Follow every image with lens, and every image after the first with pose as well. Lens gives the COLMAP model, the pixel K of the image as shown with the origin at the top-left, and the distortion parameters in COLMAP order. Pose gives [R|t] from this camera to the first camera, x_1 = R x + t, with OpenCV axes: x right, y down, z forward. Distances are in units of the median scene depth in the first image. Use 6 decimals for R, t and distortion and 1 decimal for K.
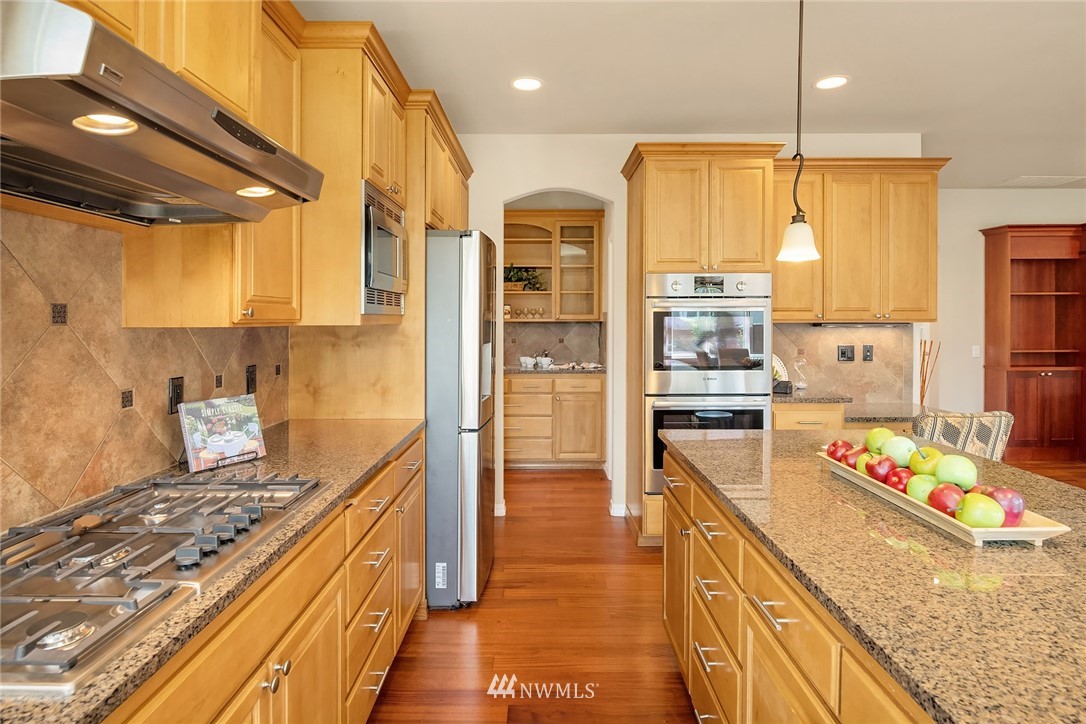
lens RADIAL K [[595.1, 0, 548.7], [0, 595.1, 322.0], [0, 0, 1]] dist [-0.004741, -0.002940]
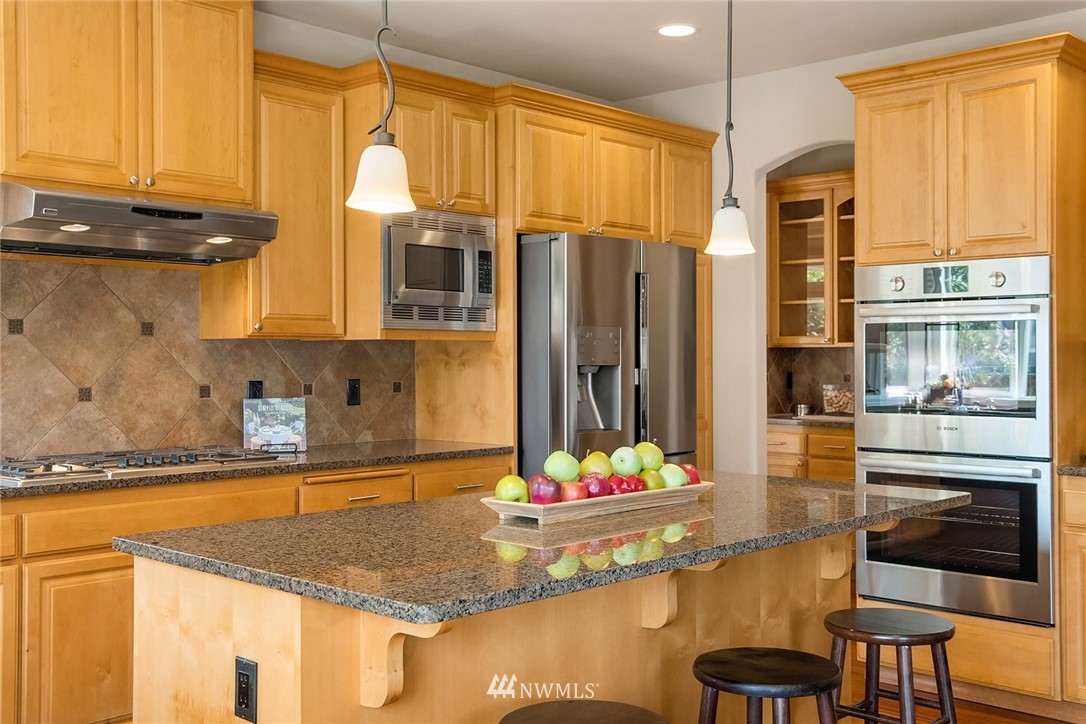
lens RADIAL K [[1153.7, 0, 540.3], [0, 1153.7, 360.1], [0, 0, 1]] dist [0.019276, 0.000000]
pose [[0.723745, 0.002813, -0.690062, 1.533542], [-0.005053, 0.999986, -0.001223, 0.051249], [0.690049, 0.004372, 0.723749, -0.360125]]
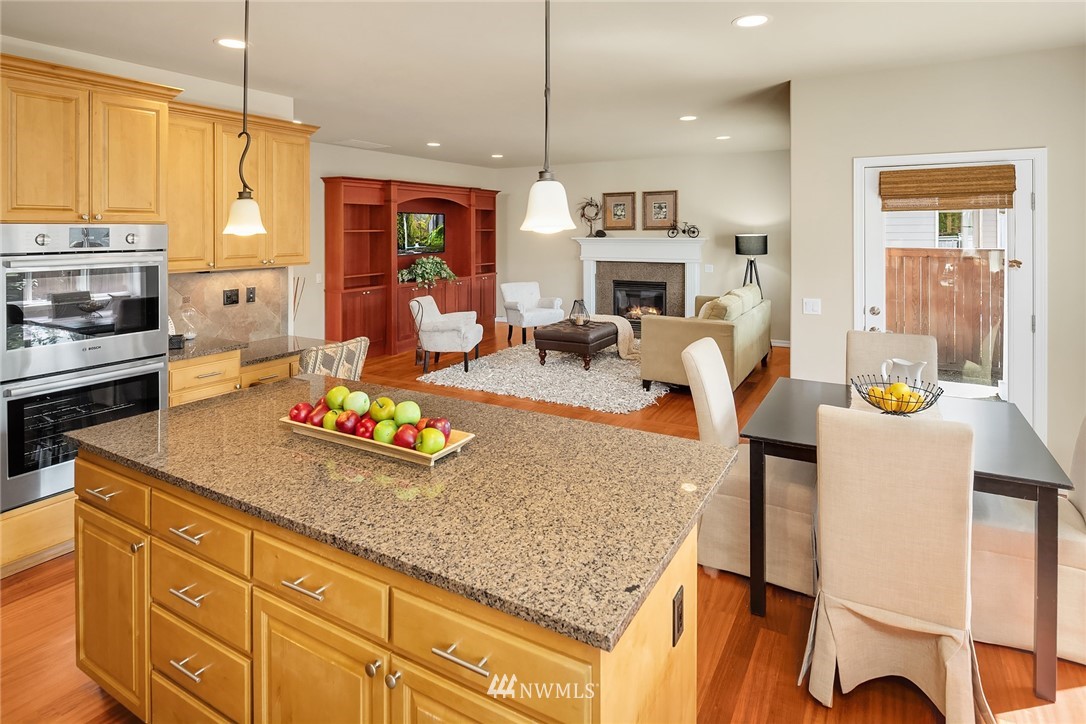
lens RADIAL K [[595.1, 0, 536.6], [0, 595.1, 232.4], [0, 0, 1]] dist [-0.004741, -0.002940]
pose [[0.505282, -0.008792, 0.862910, -0.262397], [0.008715, 0.999949, 0.005085, -0.130775], [-0.862910, 0.004951, 0.505333, 0.045296]]
